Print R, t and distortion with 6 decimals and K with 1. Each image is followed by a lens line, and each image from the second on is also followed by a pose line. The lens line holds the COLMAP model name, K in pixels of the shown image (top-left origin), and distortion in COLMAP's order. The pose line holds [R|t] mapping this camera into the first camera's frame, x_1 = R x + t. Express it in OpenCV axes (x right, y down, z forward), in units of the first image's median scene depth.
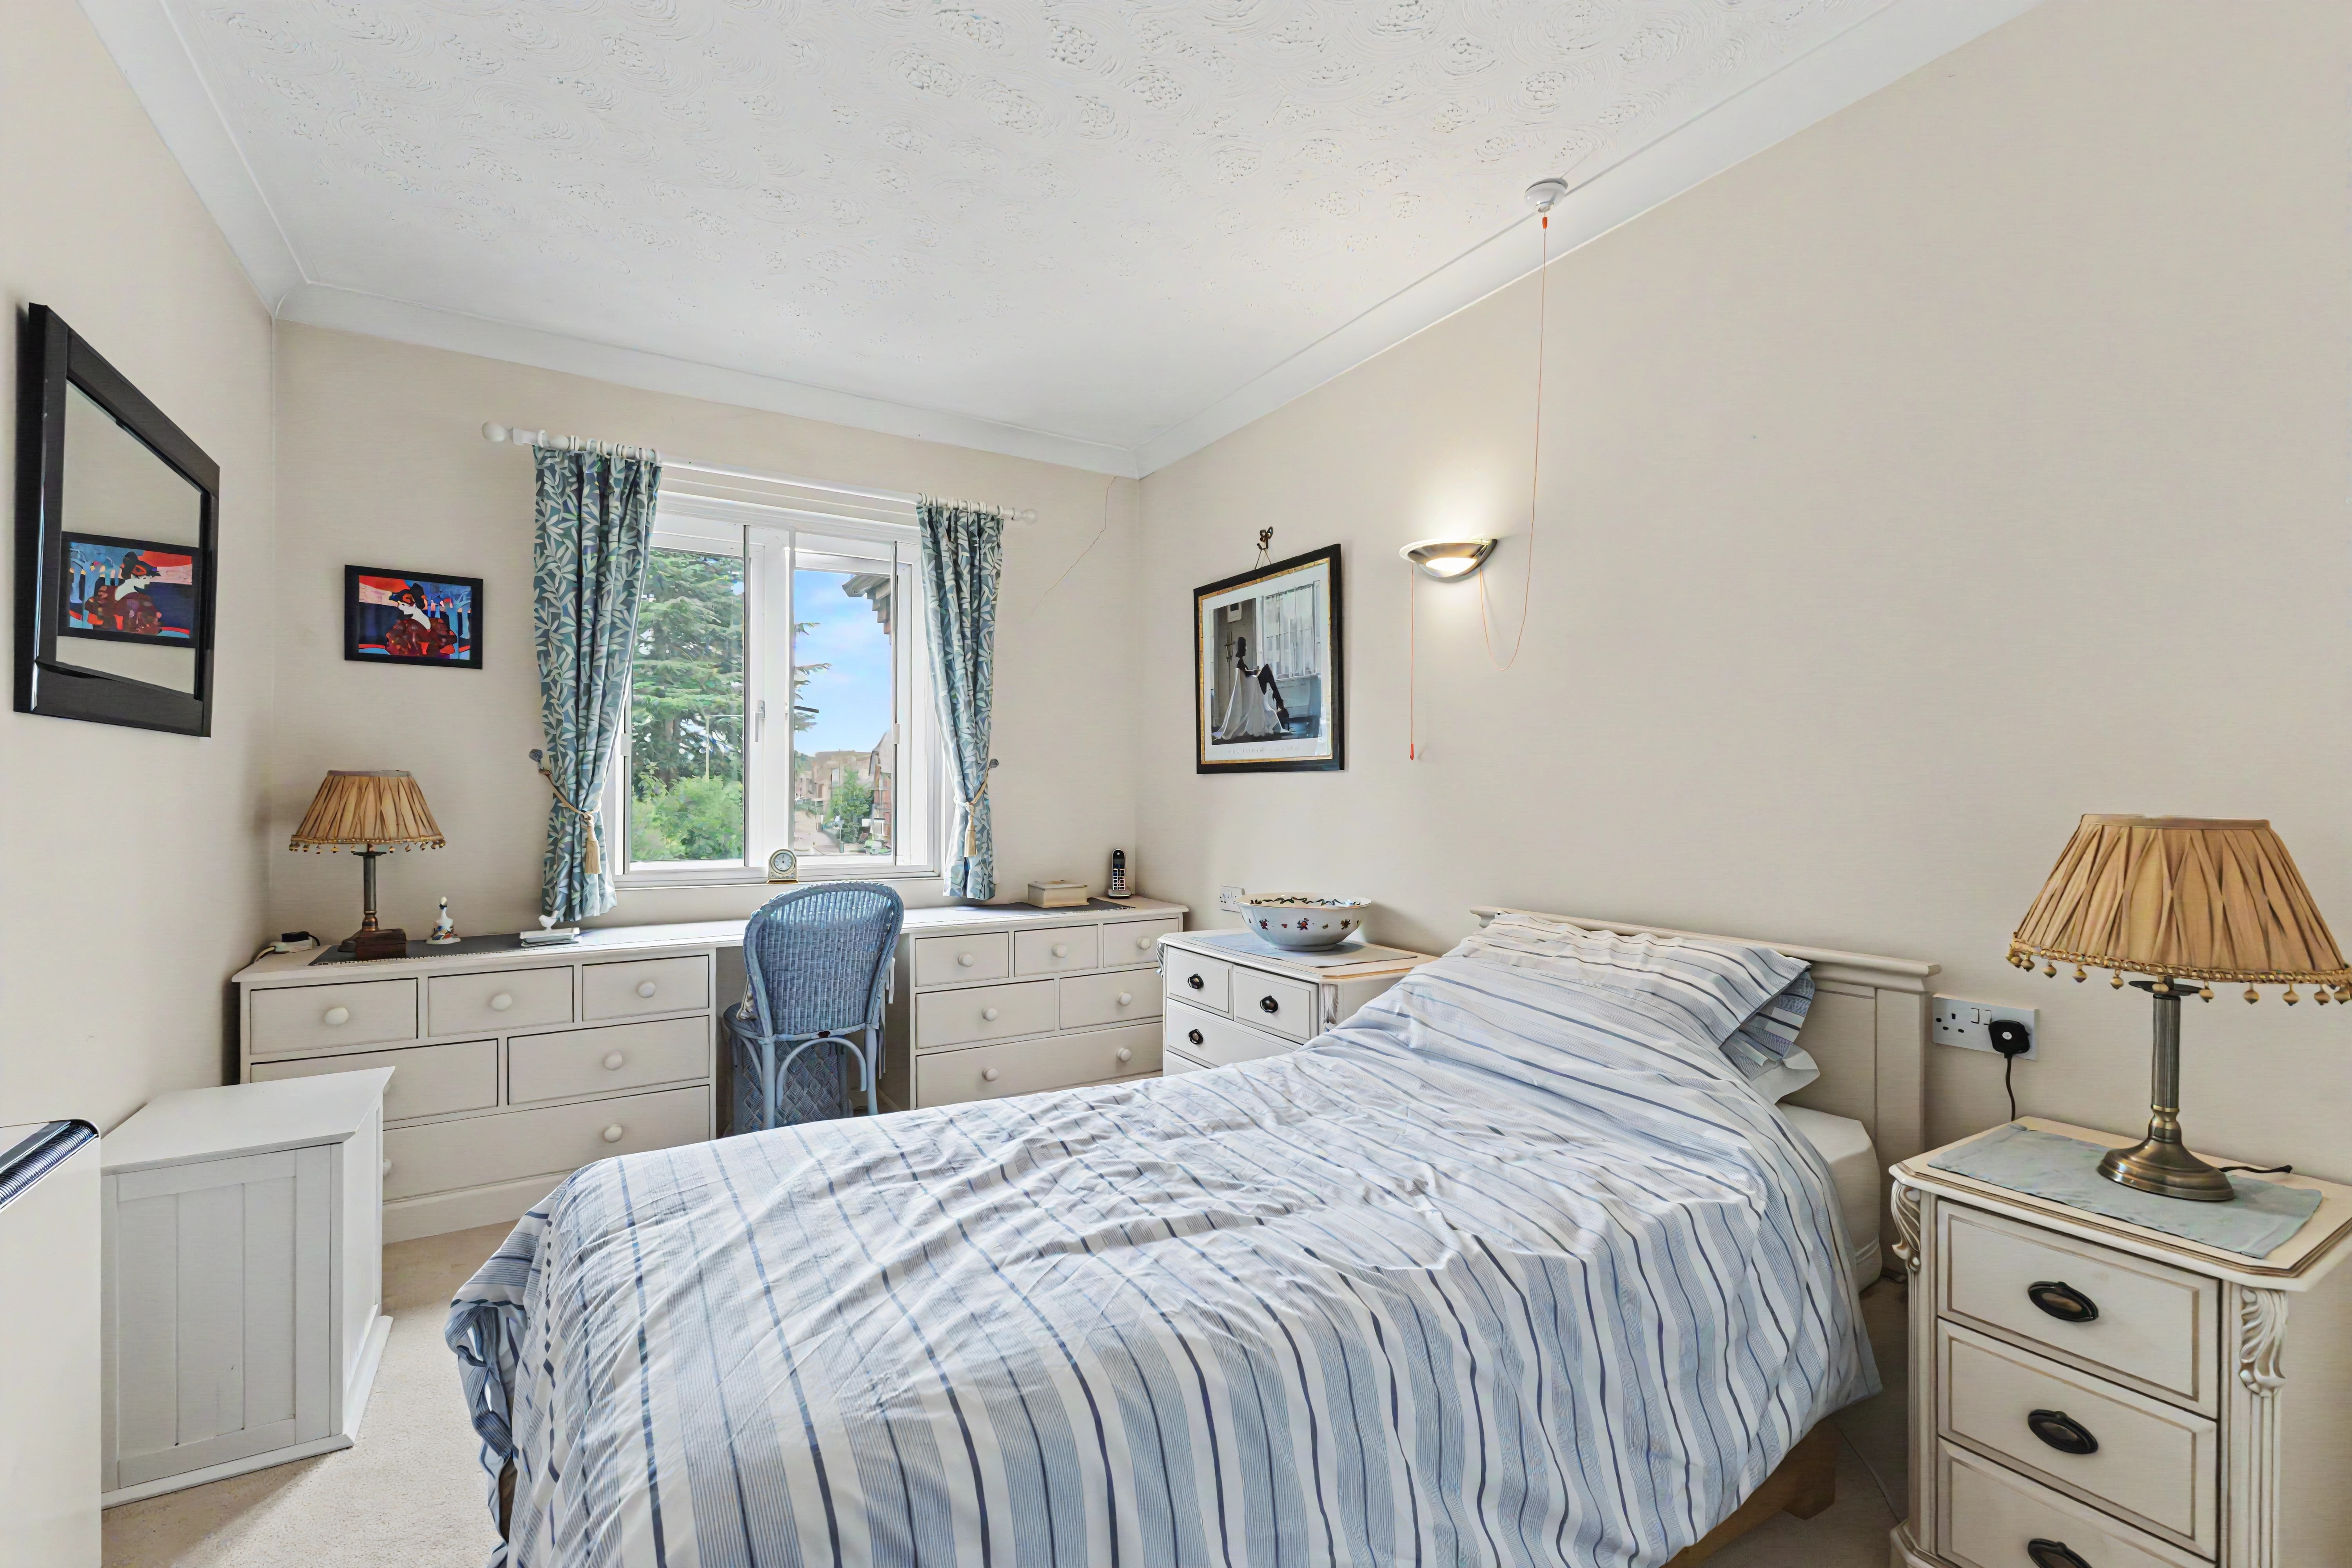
lens RADIAL K [[1019.5, 0, 1180.6], [0, 1019.5, 802.1], [0, 0, 1]] dist [0.010495, 0.000040]
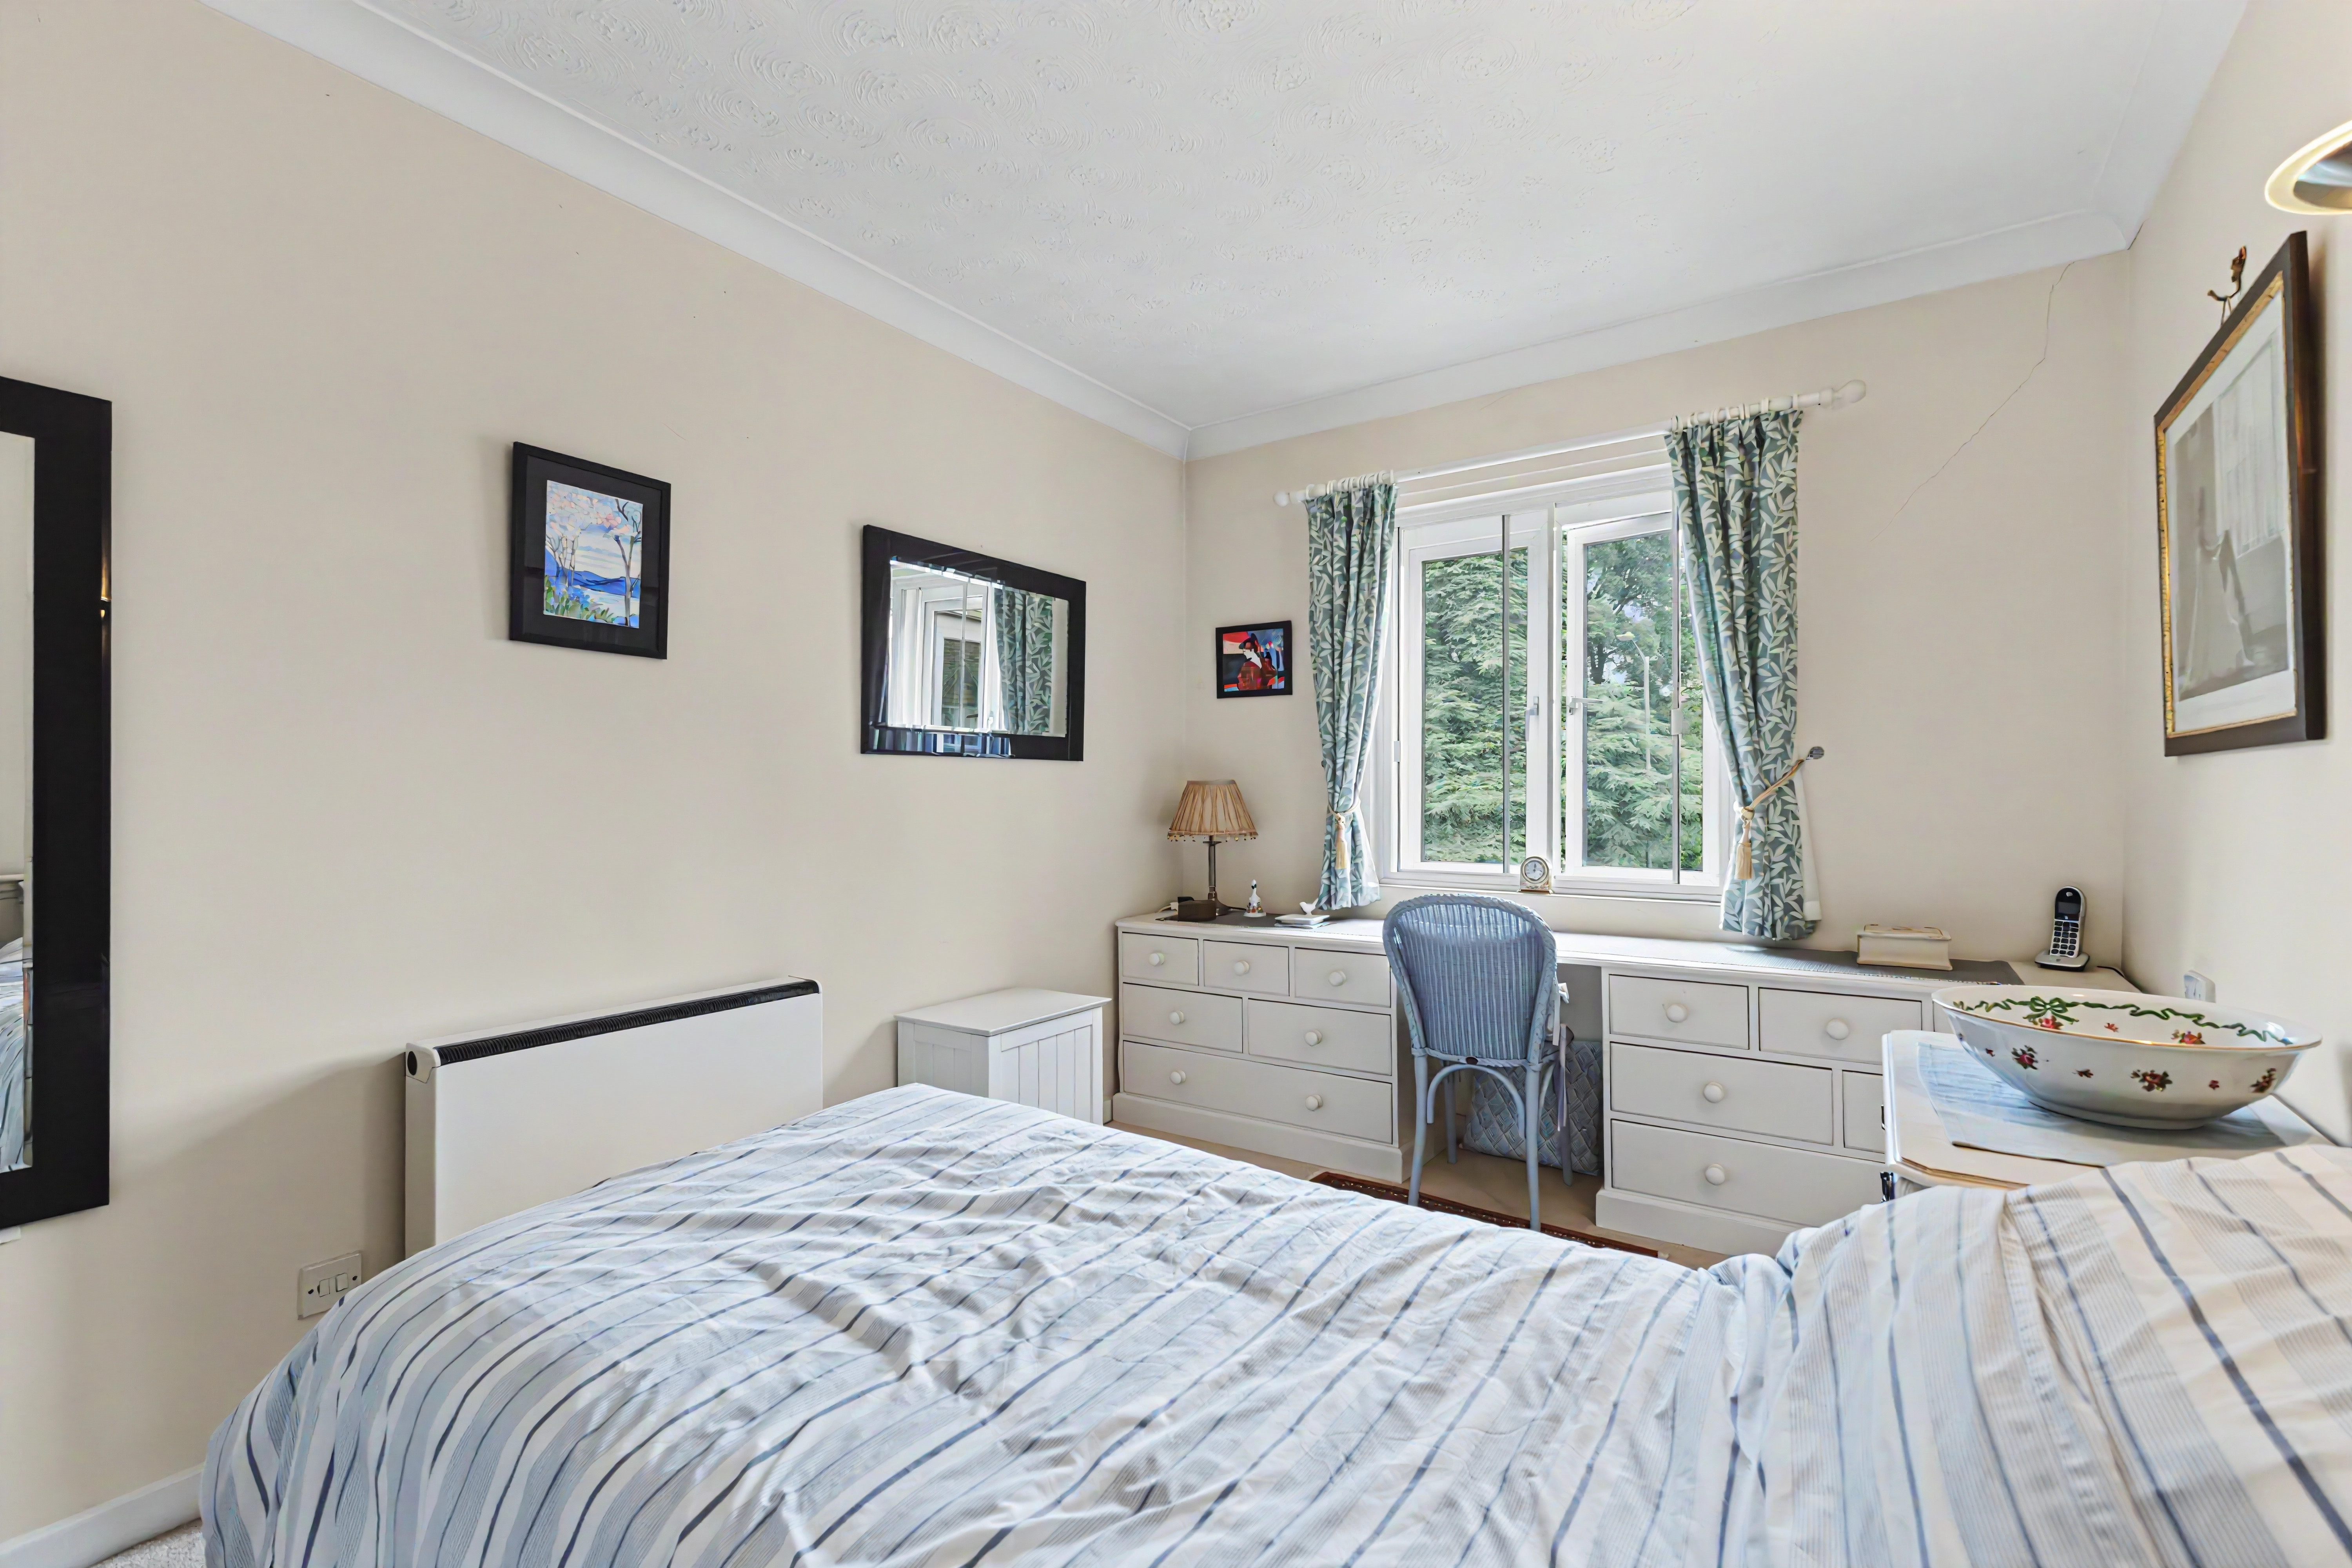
lens RADIAL K [[1019.5, 0, 1176.6], [0, 1019.5, 800.4], [0, 0, 1]] dist [0.010495, 0.000040]
pose [[0.418089, 0.001186, -0.908405, 0.369802], [-0.003824, 0.999993, -0.000454, -0.003494], [0.908398, 0.003663, 0.418090, 0.381381]]
